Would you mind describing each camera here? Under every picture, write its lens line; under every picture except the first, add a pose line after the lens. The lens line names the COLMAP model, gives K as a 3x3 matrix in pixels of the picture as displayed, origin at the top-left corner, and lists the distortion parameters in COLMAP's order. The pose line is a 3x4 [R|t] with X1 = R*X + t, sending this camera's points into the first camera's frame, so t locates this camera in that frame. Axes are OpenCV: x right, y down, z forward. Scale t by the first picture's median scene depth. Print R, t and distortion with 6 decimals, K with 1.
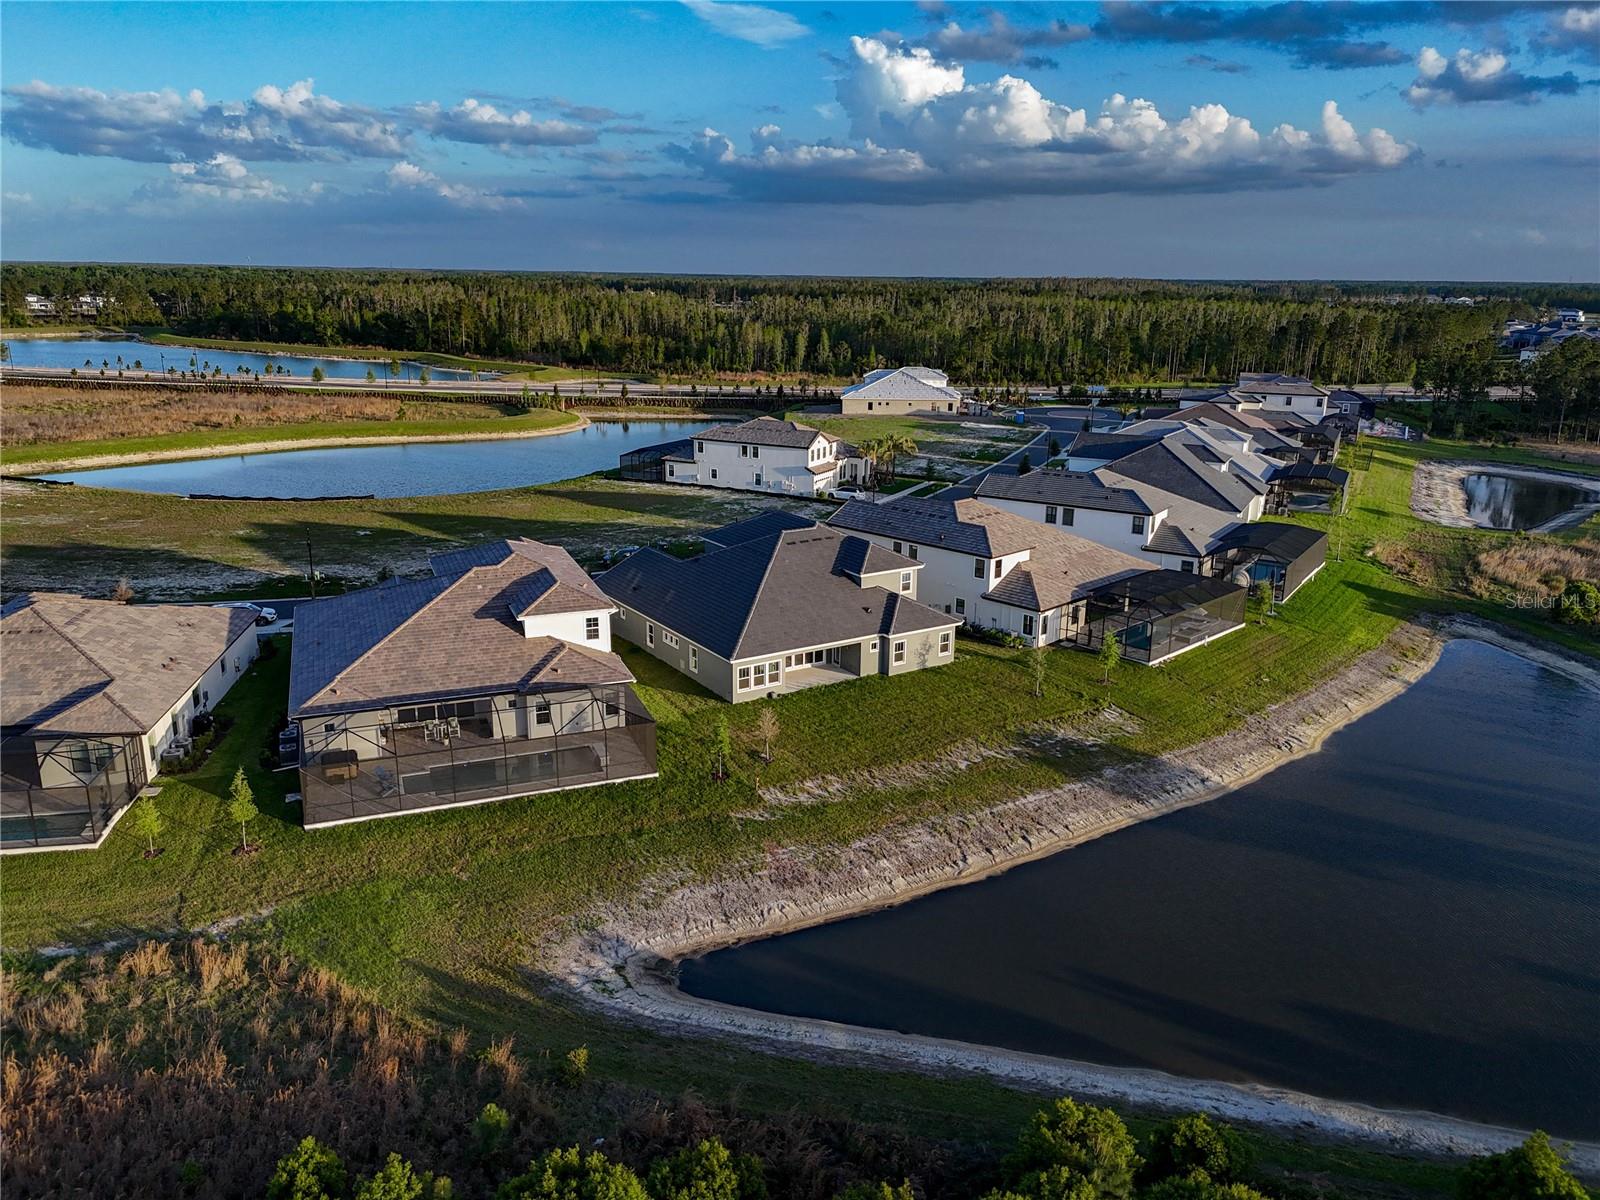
lens RADIAL K [[1175.4, 0, 808.7], [0, 1175.4, 644.2], [0, 0, 1]] dist [0.062756, -0.054349]
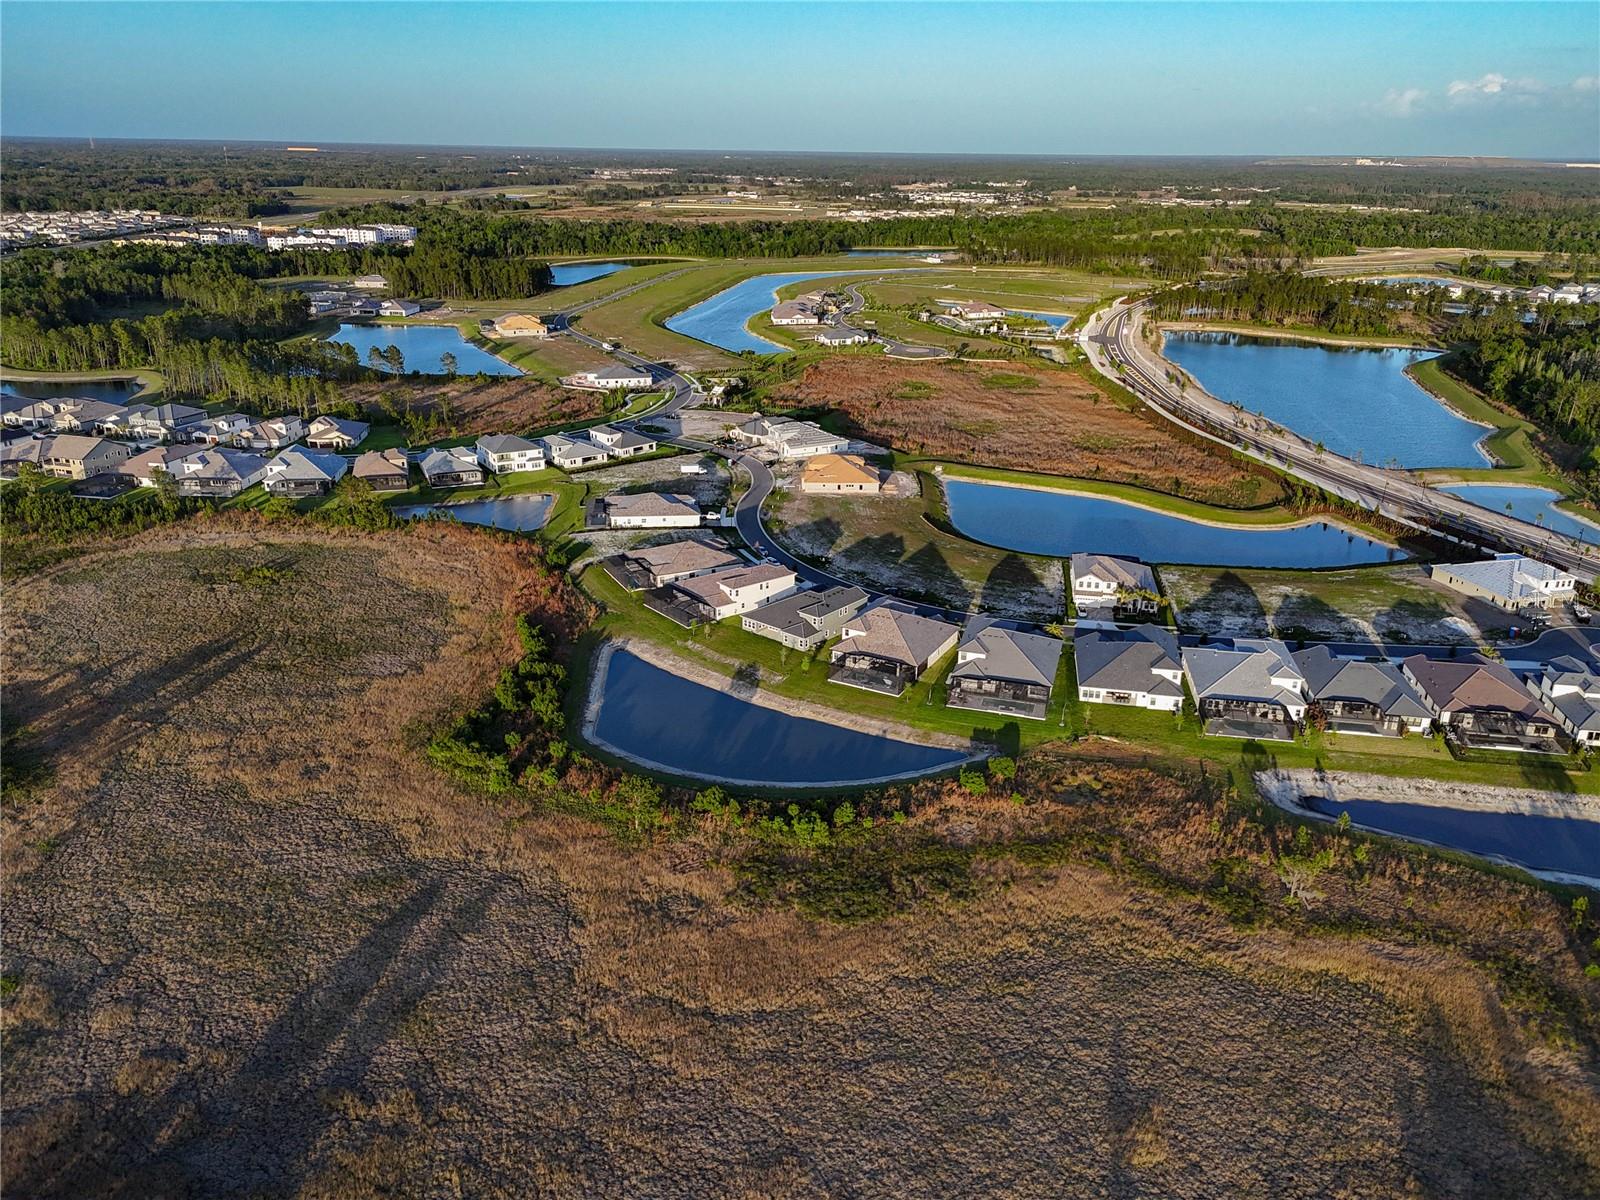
lens RADIAL K [[1175.4, 0, 793.5], [0, 1175.4, 601.6], [0, 0, 1]] dist [0.062756, -0.054349]
pose [[0.283304, 0.334254, -0.898895, 0.920085], [-0.291893, 0.922880, 0.251178, -0.280853], [0.913530, 0.191222, 0.359022, -0.027066]]
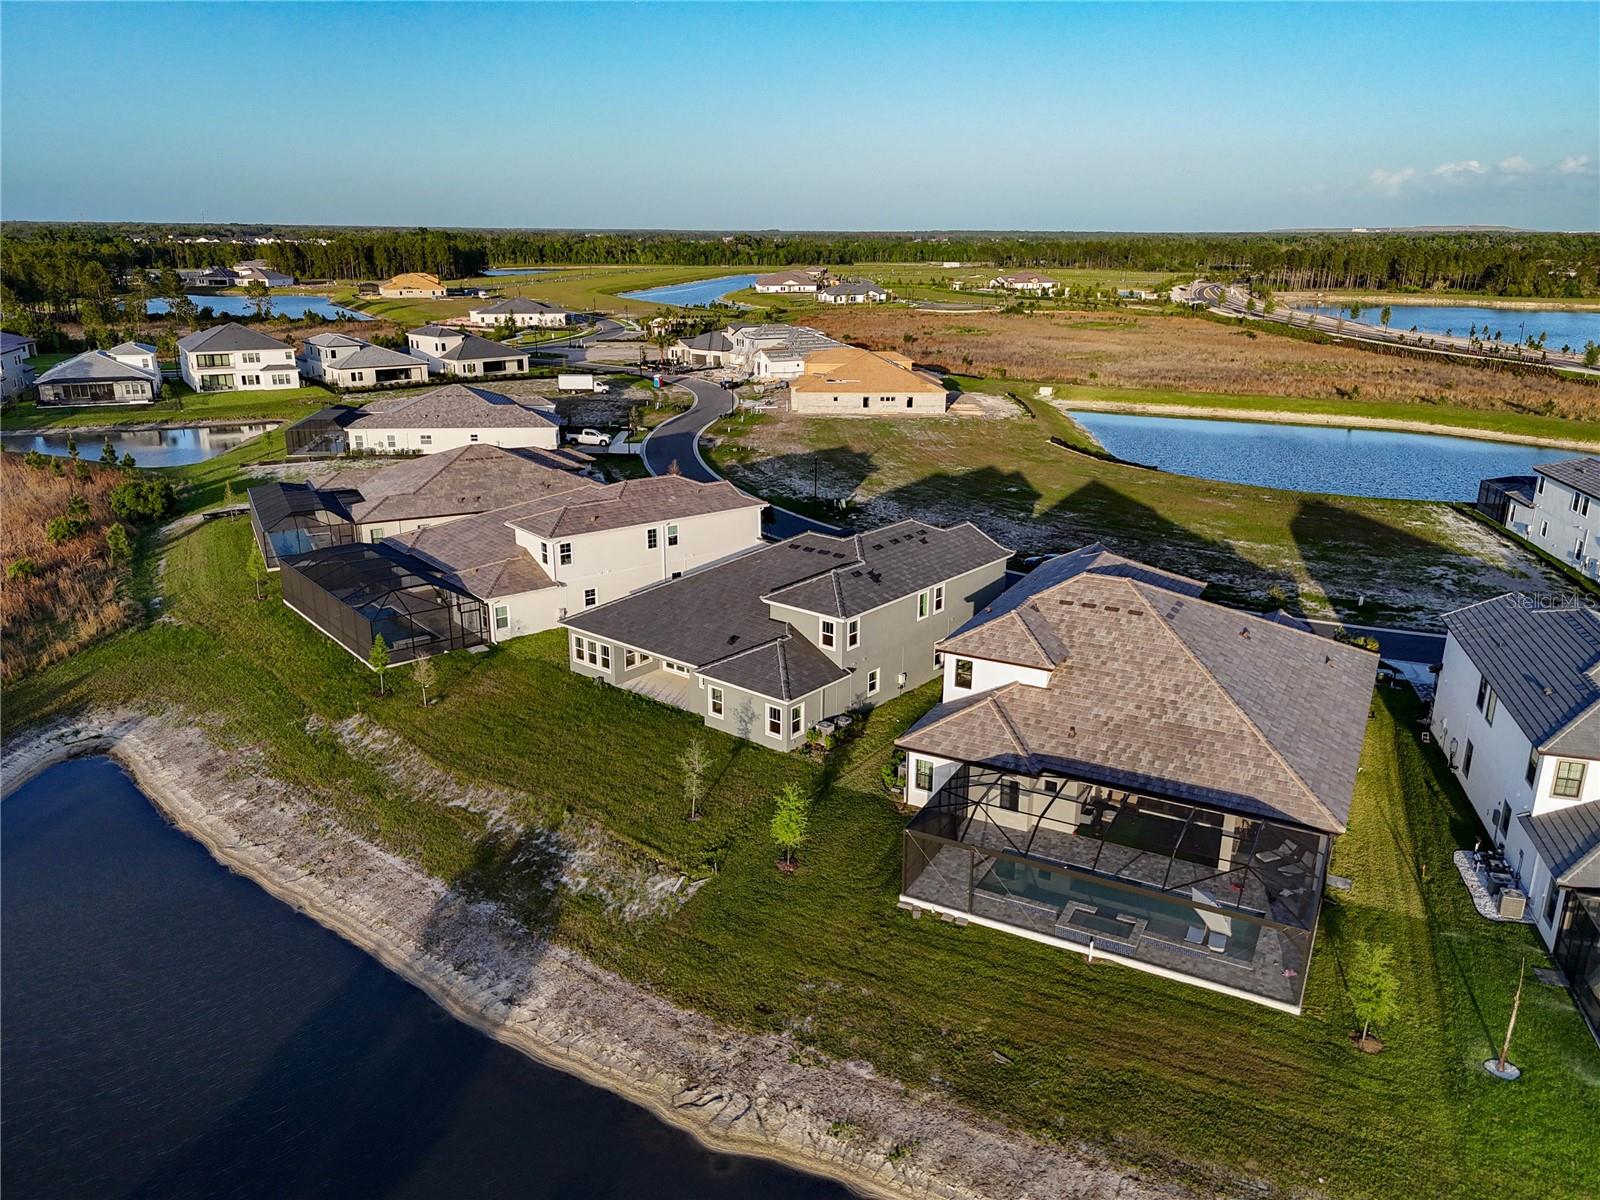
lens RADIAL K [[1175.4, 0, 801.3], [0, 1175.4, 601.0], [0, 0, 1]] dist [0.062756, -0.054349]
pose [[0.292344, 0.274915, -0.915946, 0.262287], [-0.286884, 0.938887, 0.190235, -0.073072], [0.912268, 0.207156, 0.353346, 0.254651]]
